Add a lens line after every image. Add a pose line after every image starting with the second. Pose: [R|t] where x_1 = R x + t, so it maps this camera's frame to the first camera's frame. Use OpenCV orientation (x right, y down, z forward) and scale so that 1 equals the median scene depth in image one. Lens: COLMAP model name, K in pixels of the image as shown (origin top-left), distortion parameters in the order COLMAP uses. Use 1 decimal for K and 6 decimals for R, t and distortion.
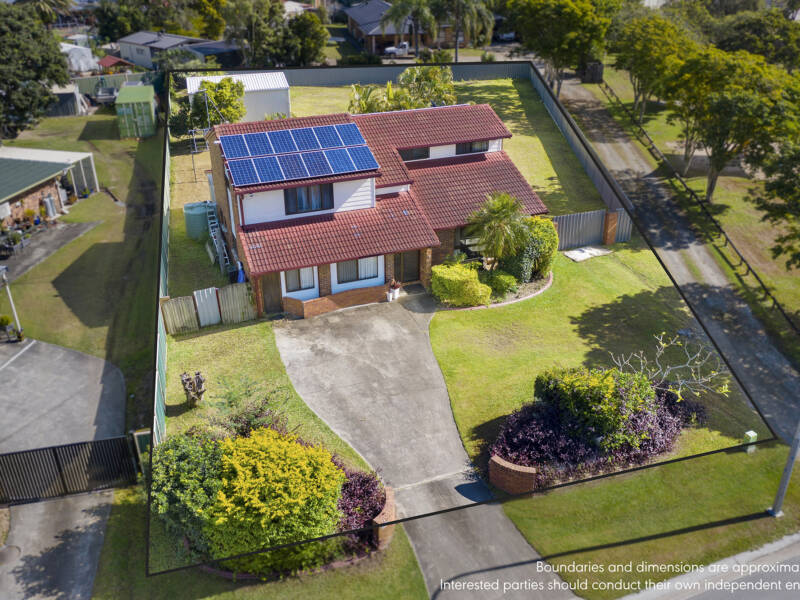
lens RADIAL K [[718.0, 0, 400.0], [0, 718.0, 300.0], [0, 0, 1]] dist [0.007151, -0.005249]
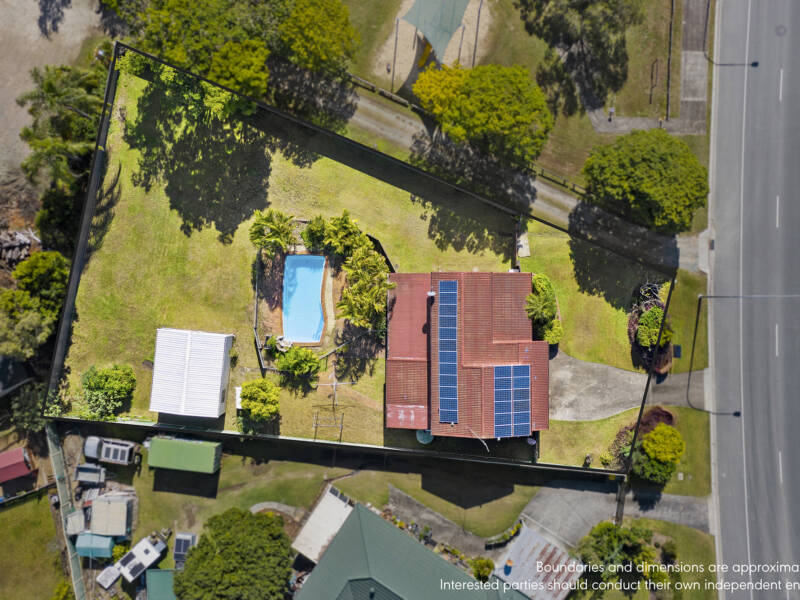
lens RADIAL K [[718.0, 0, 400.0], [0, 718.0, 300.0], [0, 0, 1]] dist [0.007151, -0.005249]
pose [[0.361993, -0.932154, 0.007082, -0.005313], [0.451693, 0.182046, 0.873403, -2.124589], [-0.815435, -0.312967, 0.486947, 0.350547]]
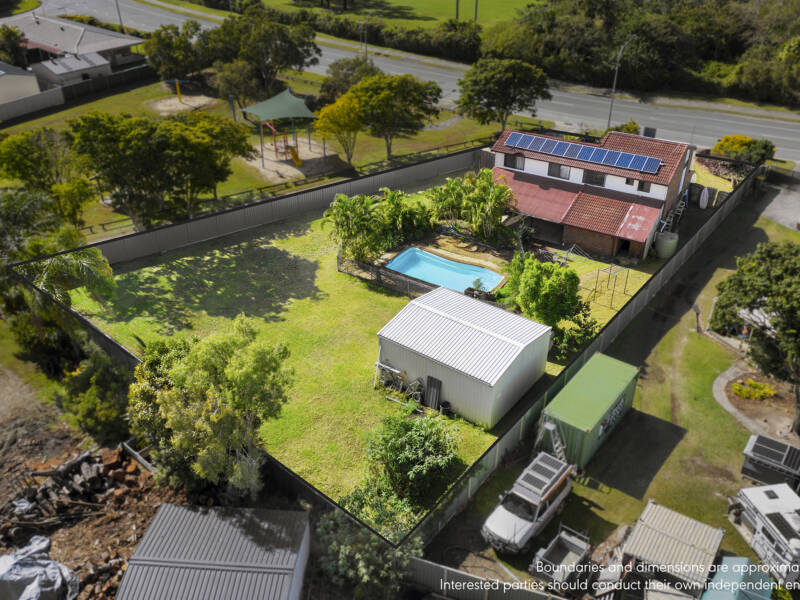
lens RADIAL K [[718.0, 0, 400.0], [0, 718.0, 300.0], [0, 0, 1]] dist [0.007151, -0.005249]
pose [[-0.602634, -0.408836, 0.685336, -1.195233], [0.389734, 0.598634, 0.699818, -1.519255], [-0.696376, 0.688833, -0.201421, 2.100252]]
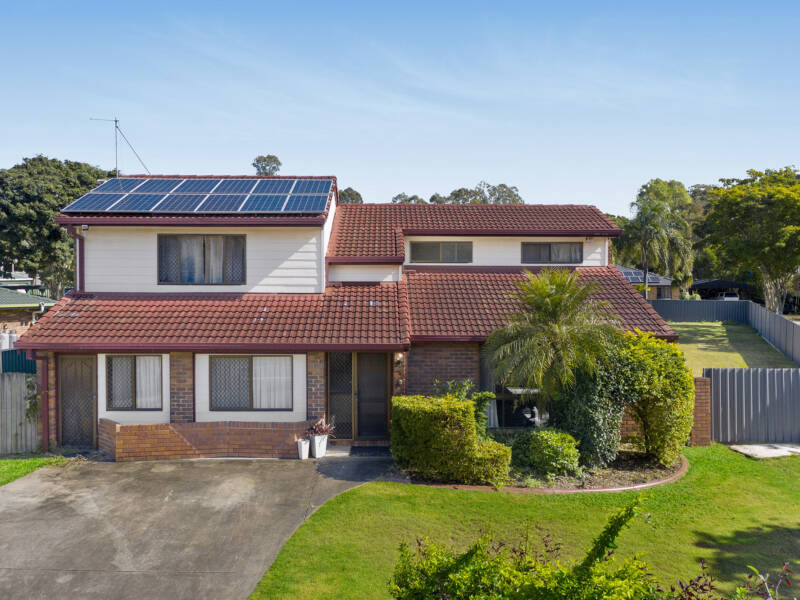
lens RADIAL K [[718.0, 0, 400.0], [0, 718.0, 300.0], [0, 0, 1]] dist [0.007151, -0.005249]
pose [[0.940696, 0.016848, -0.338831, 0.210831], [-0.164977, 0.895433, -0.413500, 0.095360], [0.296434, 0.444877, 0.845110, 0.562353]]
